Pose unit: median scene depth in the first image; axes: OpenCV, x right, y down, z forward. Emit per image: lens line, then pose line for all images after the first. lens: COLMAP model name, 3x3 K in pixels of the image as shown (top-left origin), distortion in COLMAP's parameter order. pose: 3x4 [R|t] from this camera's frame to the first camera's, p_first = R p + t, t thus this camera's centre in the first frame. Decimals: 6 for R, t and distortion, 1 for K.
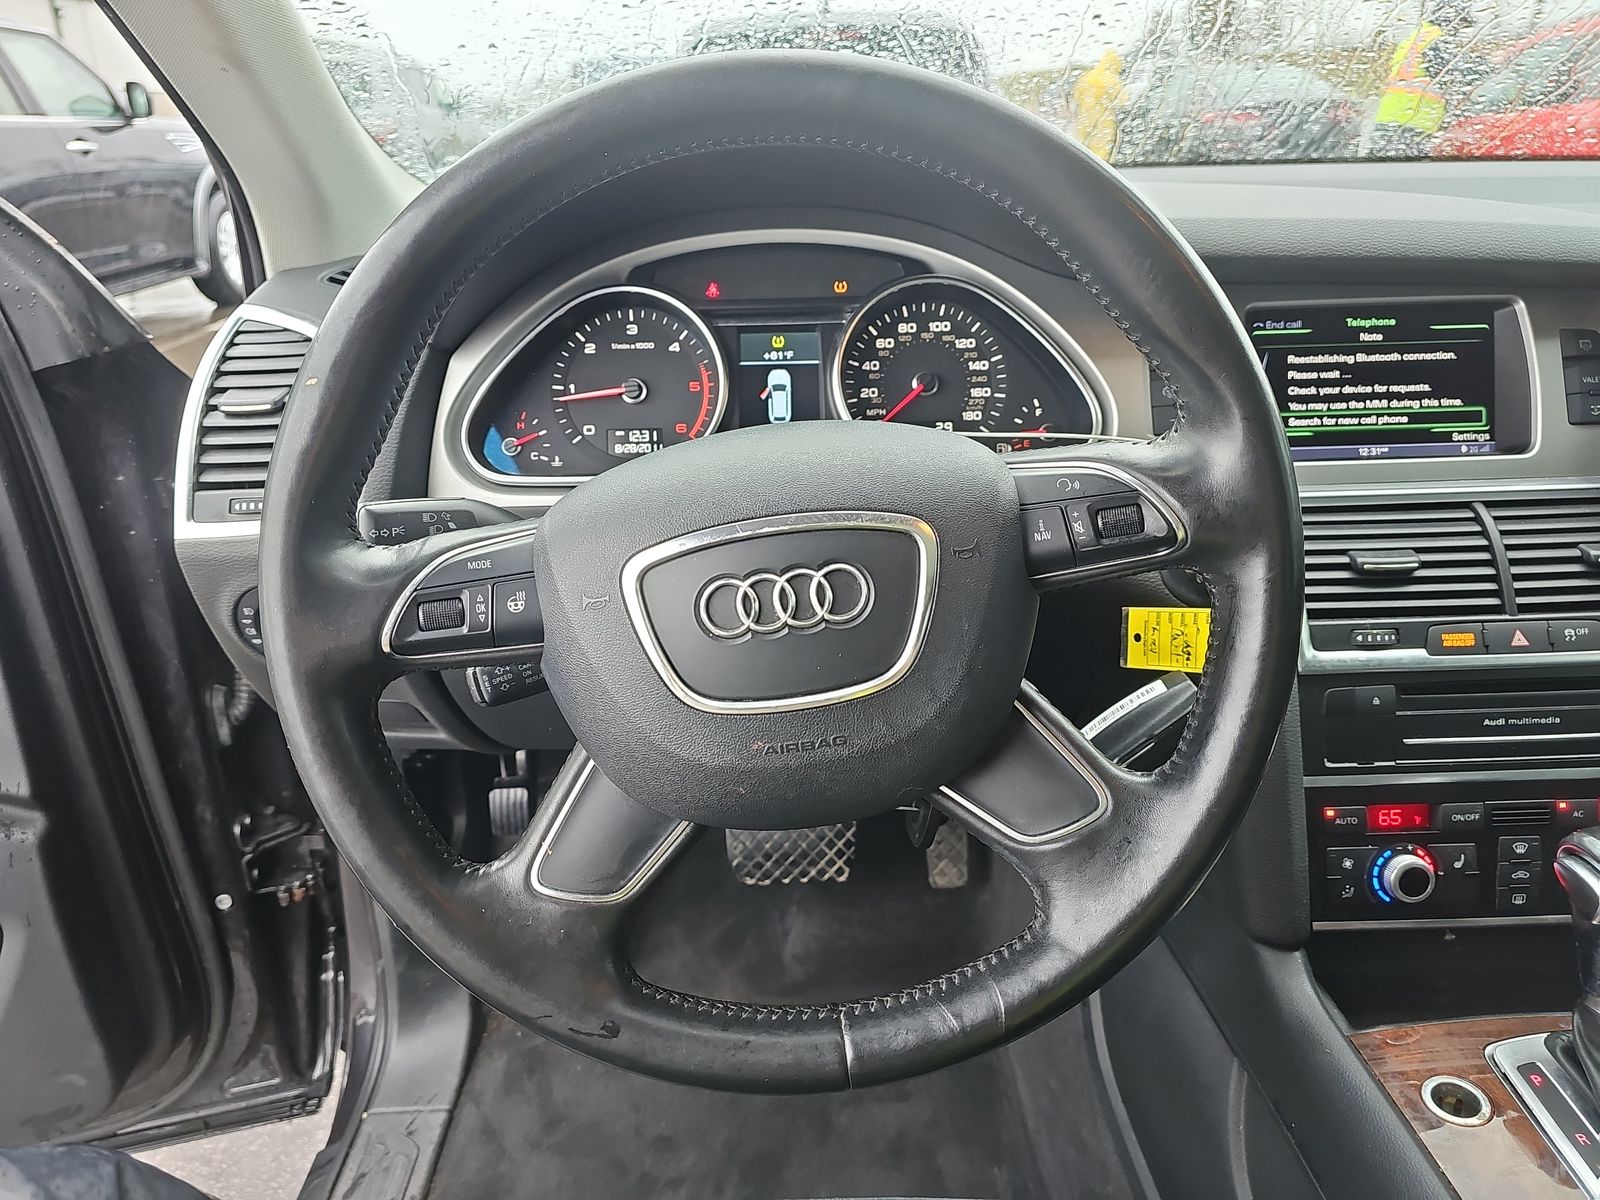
lens RADIAL K [[1094.6, 0, 791.4], [0, 1094.6, 601.1], [0, 0, 1]] dist [0.019804, -0.042824]
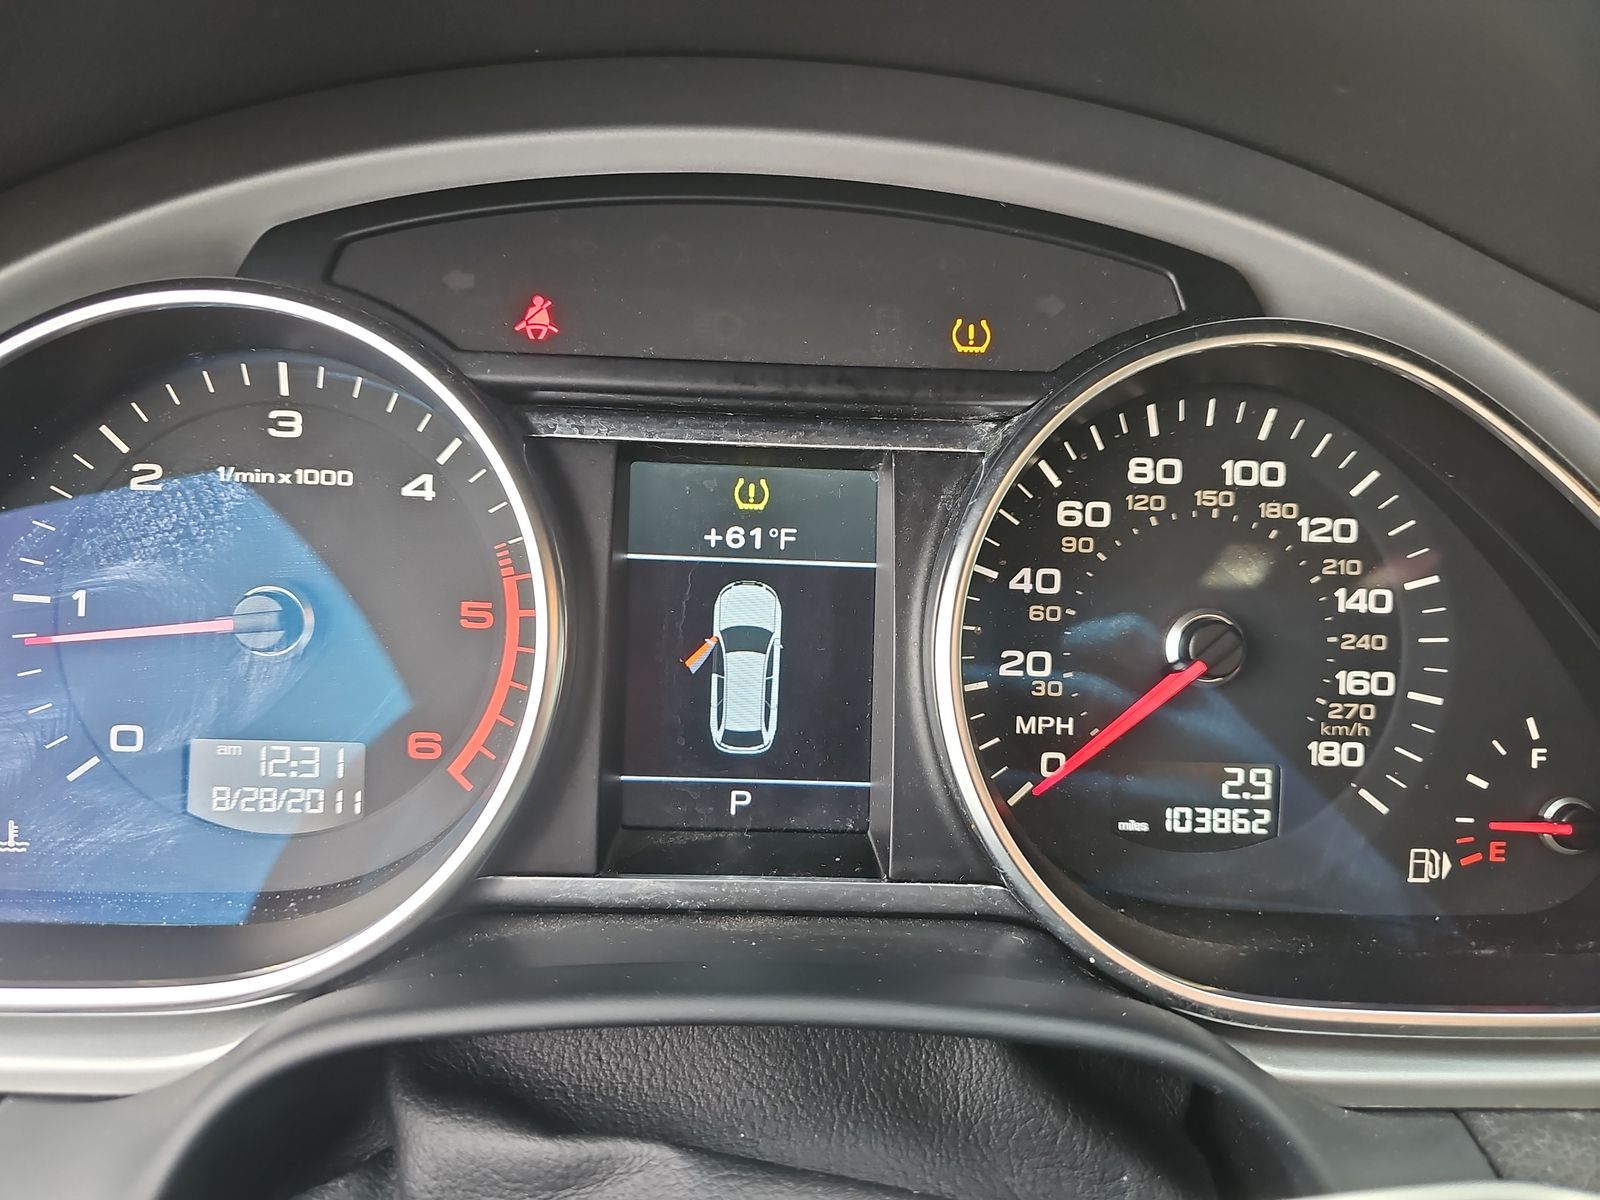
lens RADIAL K [[1094.6, 0, 801.4], [0, 1094.6, 591.1], [0, 0, 1]] dist [0.019804, -0.042824]
pose [[0.997748, 0.062634, 0.023981, -0.003928], [-0.062587, 0.998036, -0.002695, -0.211637], [-0.024103, 0.001188, 0.999709, 0.695871]]
